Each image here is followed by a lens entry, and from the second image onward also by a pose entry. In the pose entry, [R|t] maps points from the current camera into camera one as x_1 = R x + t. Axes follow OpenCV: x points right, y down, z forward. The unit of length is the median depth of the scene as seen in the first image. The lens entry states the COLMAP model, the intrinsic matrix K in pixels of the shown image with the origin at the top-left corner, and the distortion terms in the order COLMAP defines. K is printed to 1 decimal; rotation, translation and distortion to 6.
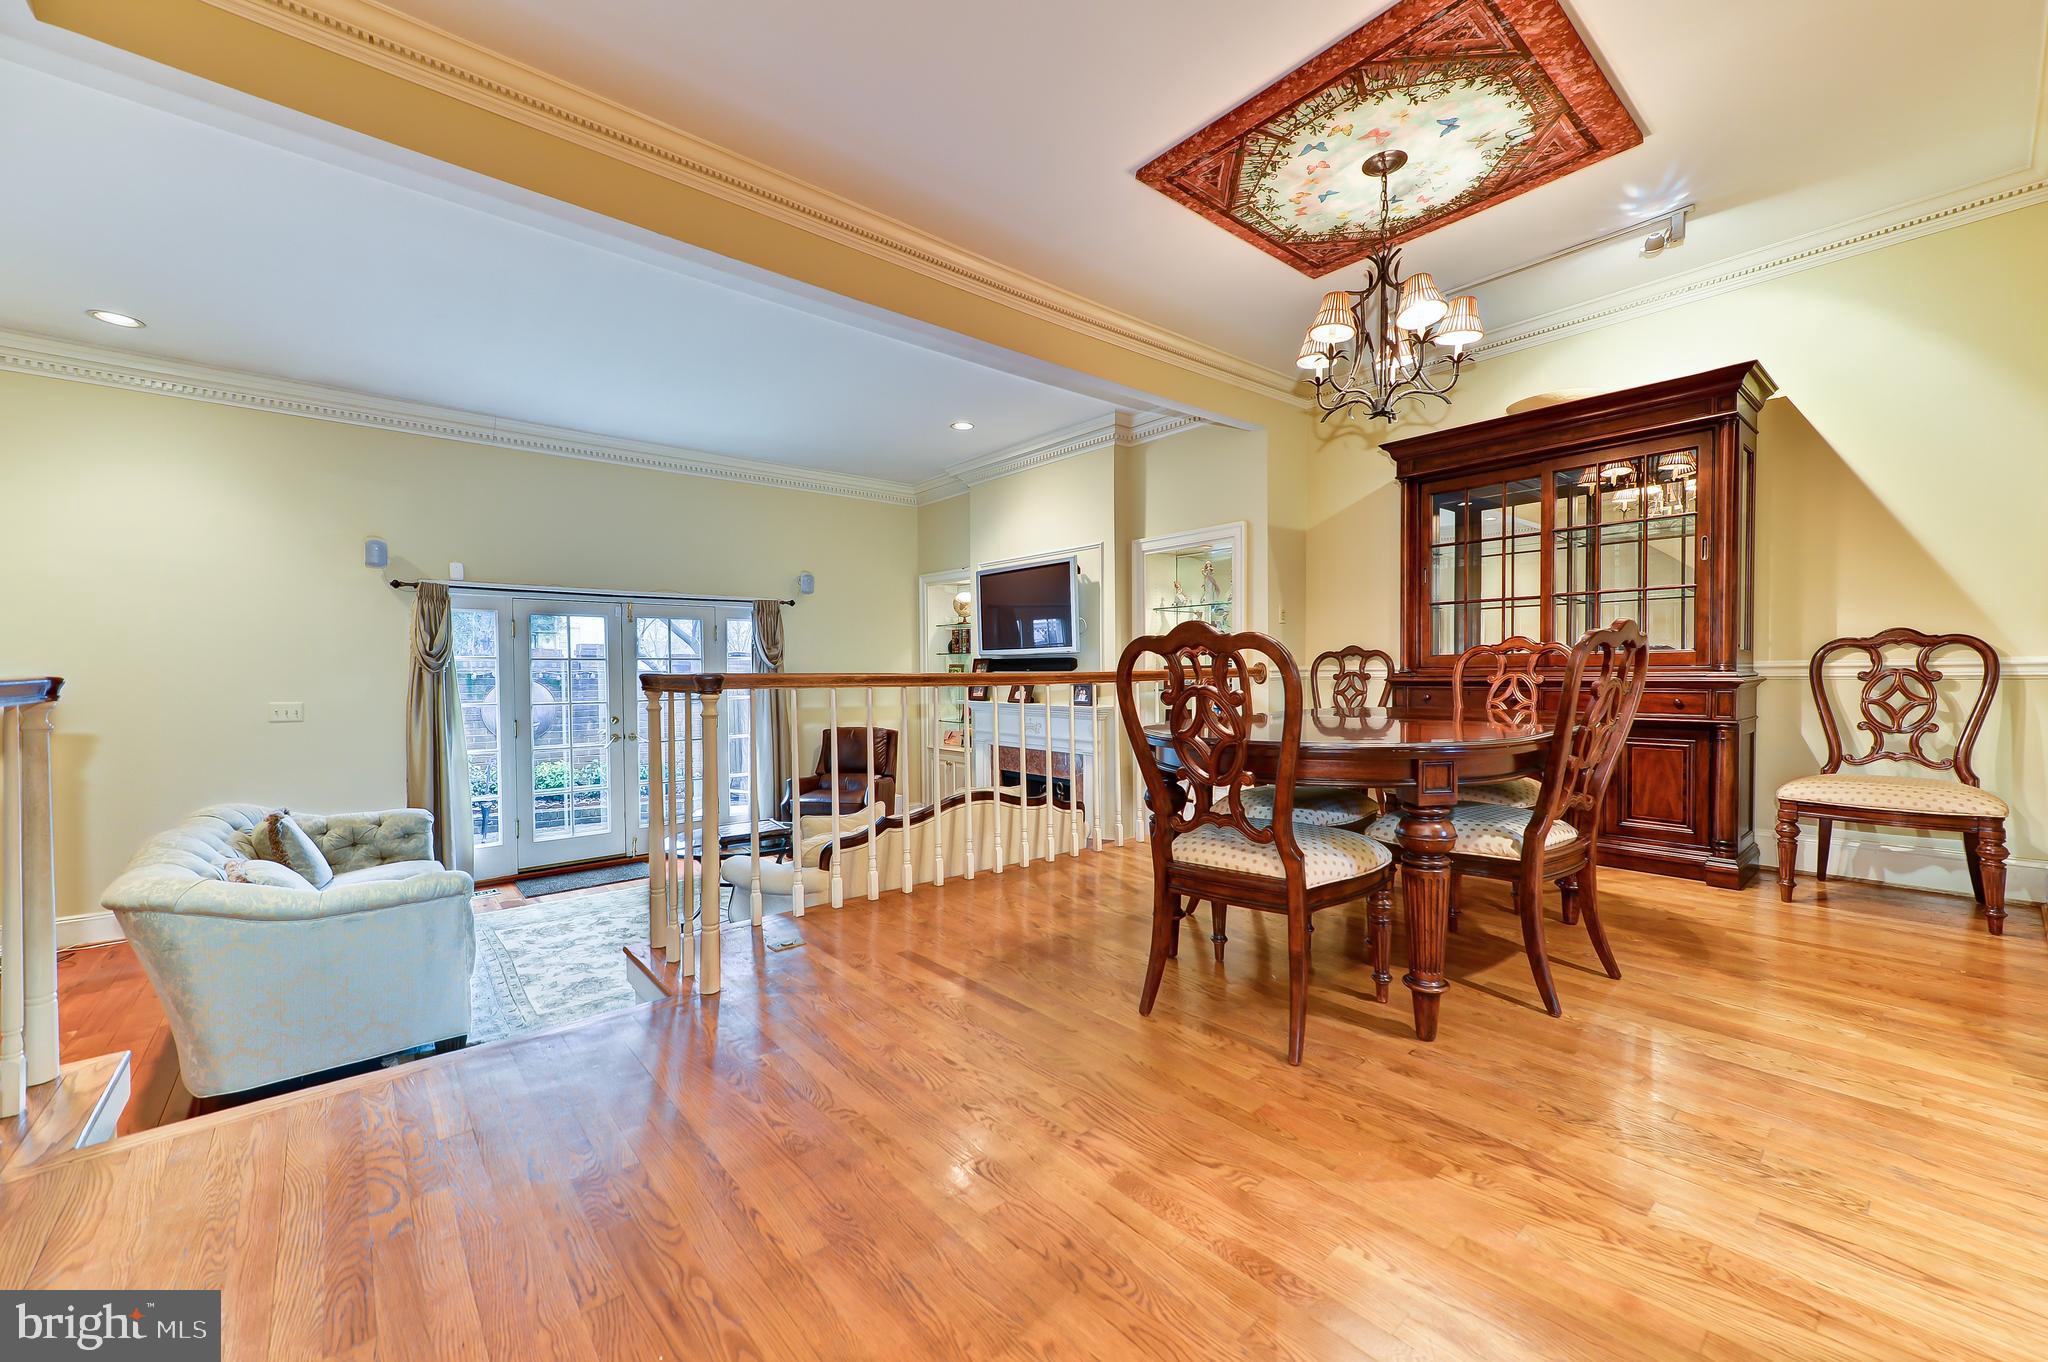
lens RADIAL K [[799.0, 0, 1040.8], [0, 799.0, 682.8], [0, 0, 1]] dist [0.008538, 0.000639]
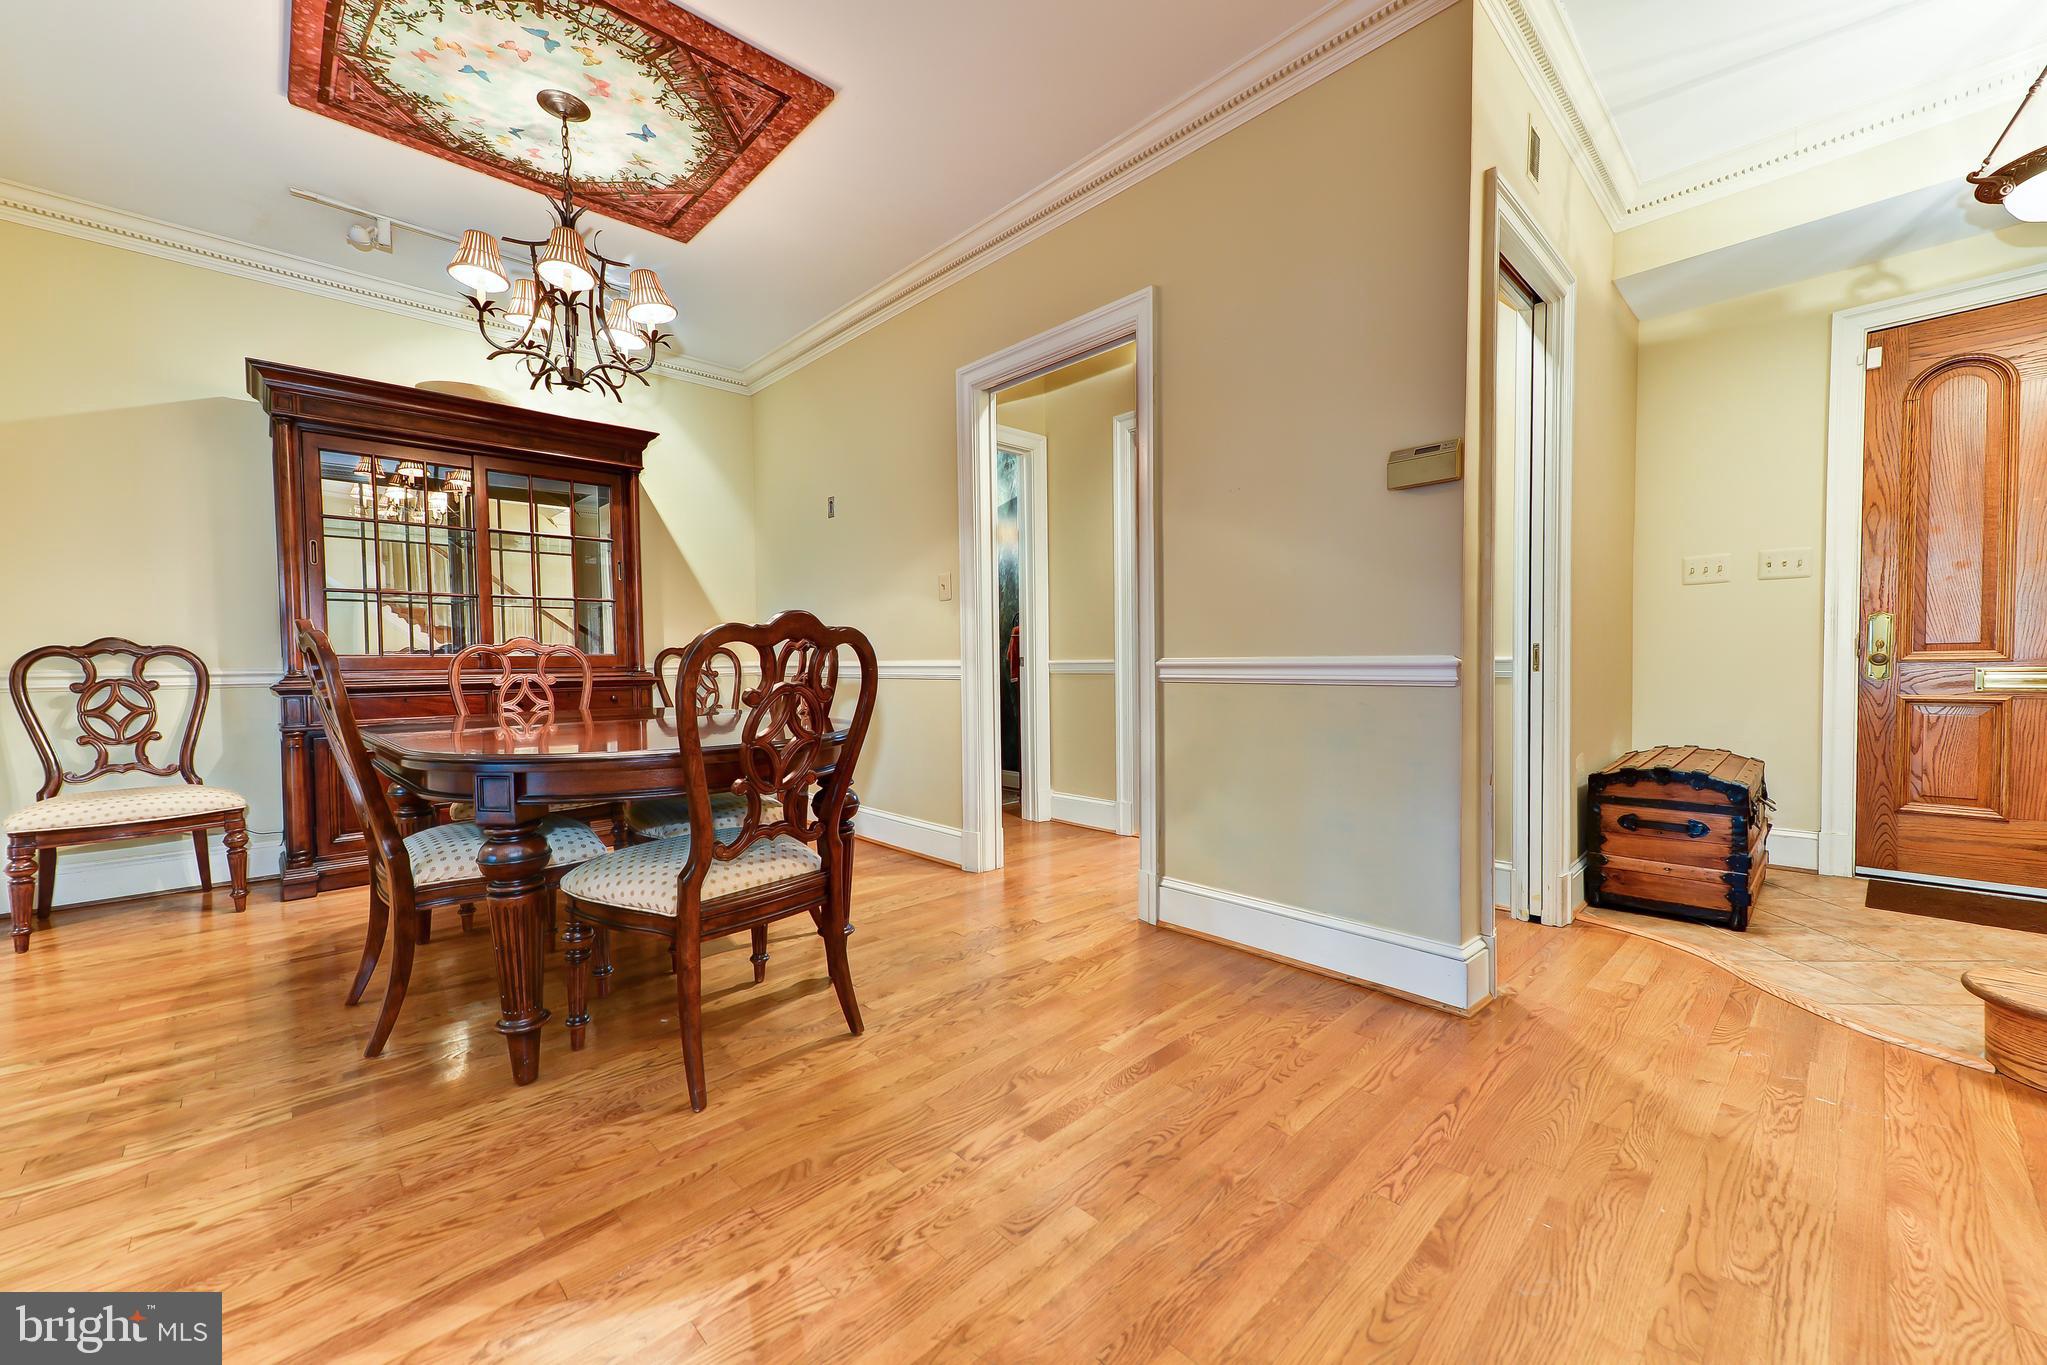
lens RADIAL K [[793.7, 0, 1024.2], [0, 793.7, 689.1], [0, 0, 1]] dist [-0.007155, -0.000482]
pose [[-0.050750, -0.023899, 0.998425, -0.315539], [0.026175, 0.999338, 0.025252, -0.002252], [-0.998368, 0.027415, -0.050091, 0.349209]]
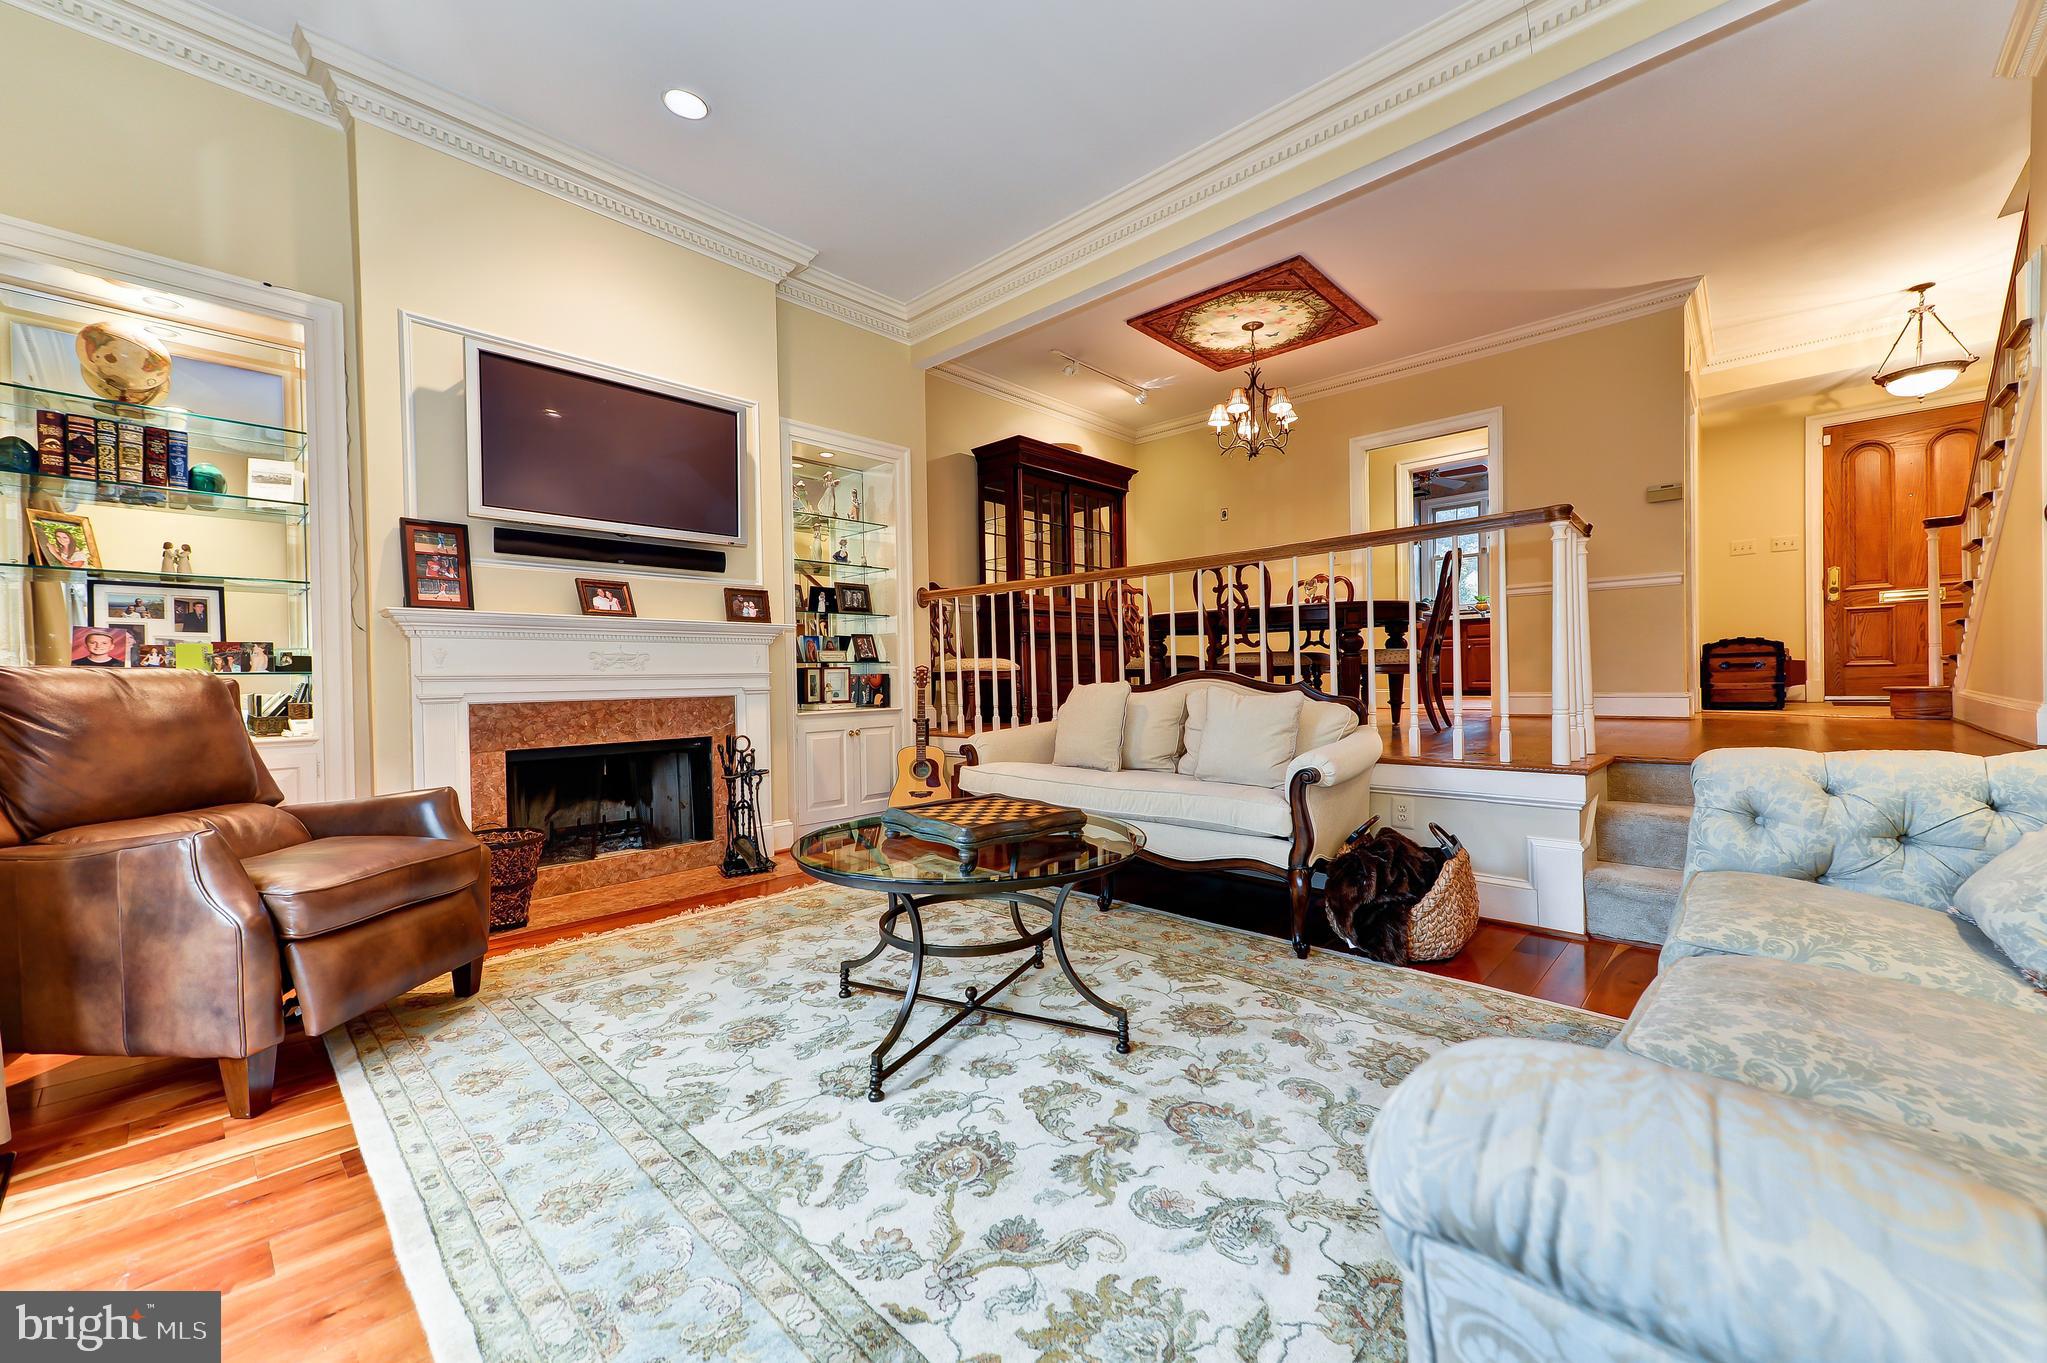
lens RADIAL K [[793.7, 0, 1032.6], [0, 793.7, 688.4], [0, 0, 1]] dist [-0.007155, -0.000482]
pose [[-0.103300, -0.001955, 0.994648, -0.896293], [0.036618, 0.999313, 0.005767, 0.121964], [-0.993976, 0.037017, -0.103157, 1.116079]]
